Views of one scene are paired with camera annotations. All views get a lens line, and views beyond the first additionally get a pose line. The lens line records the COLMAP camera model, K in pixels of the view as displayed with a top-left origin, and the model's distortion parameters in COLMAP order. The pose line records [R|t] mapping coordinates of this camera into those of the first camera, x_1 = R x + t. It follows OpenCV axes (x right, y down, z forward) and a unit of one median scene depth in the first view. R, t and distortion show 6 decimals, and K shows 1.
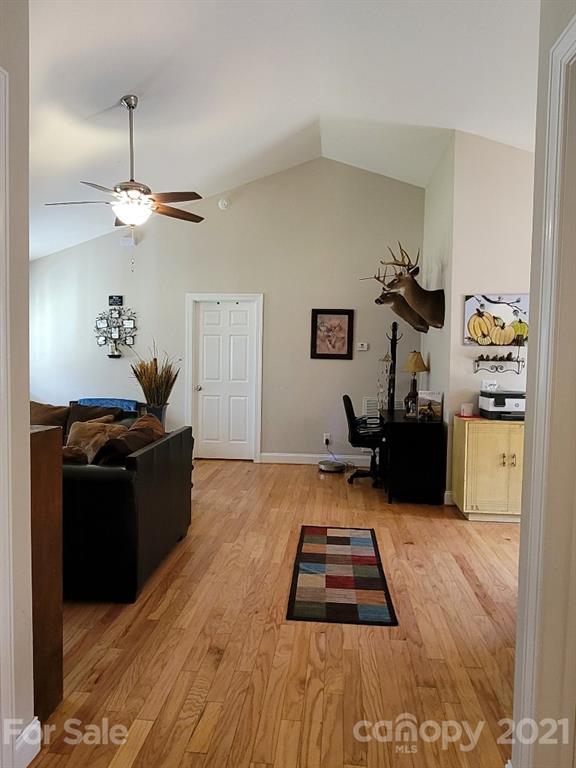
lens RADIAL K [[509.0, 0, 287.5], [0, 509.0, 382.5], [0, 0, 1]] dist [-0.003670, -0.000852]
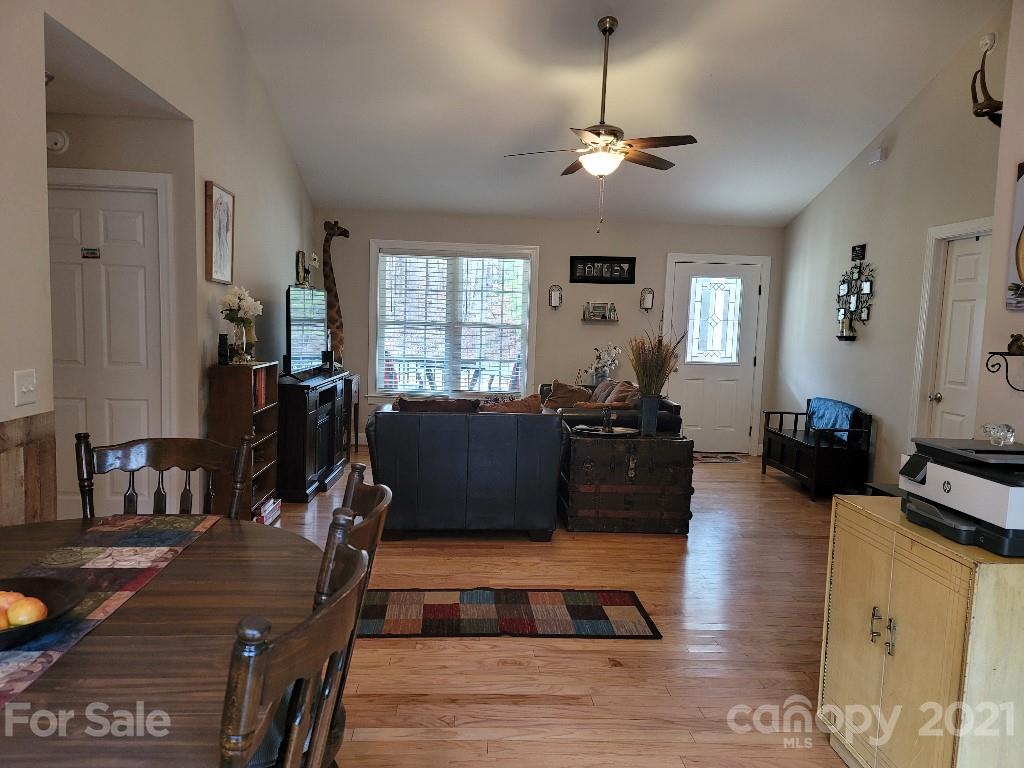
lens RADIAL K [[761.2, 0, 512.0], [0, 761.2, 384.0], [0, 0, 1]] dist [0.090866, 0.000960]
pose [[0.153787, 0.075177, -0.985240, 0.591600], [-0.080317, 0.994753, 0.063366, -0.020726], [0.984834, 0.069387, 0.159018, 0.415078]]
